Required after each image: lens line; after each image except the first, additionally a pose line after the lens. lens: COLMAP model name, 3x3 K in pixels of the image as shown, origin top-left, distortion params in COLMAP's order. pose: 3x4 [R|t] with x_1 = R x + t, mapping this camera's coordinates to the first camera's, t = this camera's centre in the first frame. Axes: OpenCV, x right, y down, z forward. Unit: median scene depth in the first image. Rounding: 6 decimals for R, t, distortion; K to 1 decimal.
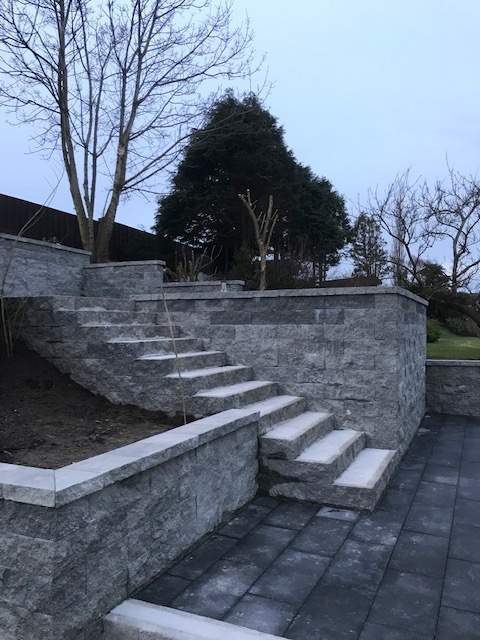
lens RADIAL K [[522.3, 0, 240.0], [0, 522.3, 320.0], [0, 0, 1]] dist [0.032724, -0.020581]
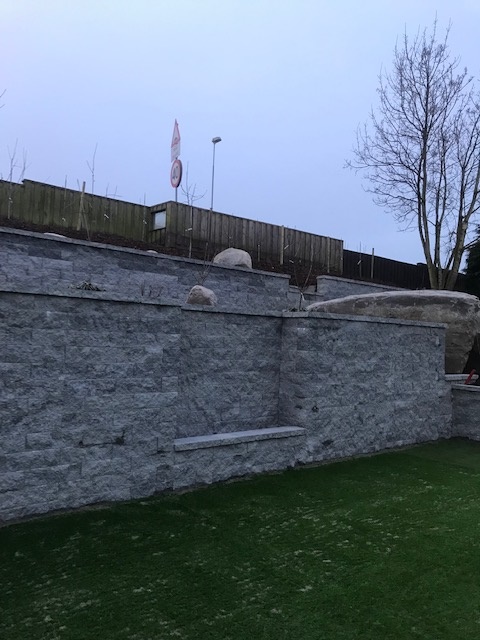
lens RADIAL K [[522.8, 0, 240.0], [0, 522.8, 320.0], [0, 0, 1]] dist [-0.002139, 0.005148]
pose [[0.906918, 0.018712, -0.420891, -0.383296], [-0.031028, 0.999267, -0.022431, -0.016515], [0.420163, 0.033402, 0.906834, -1.236841]]
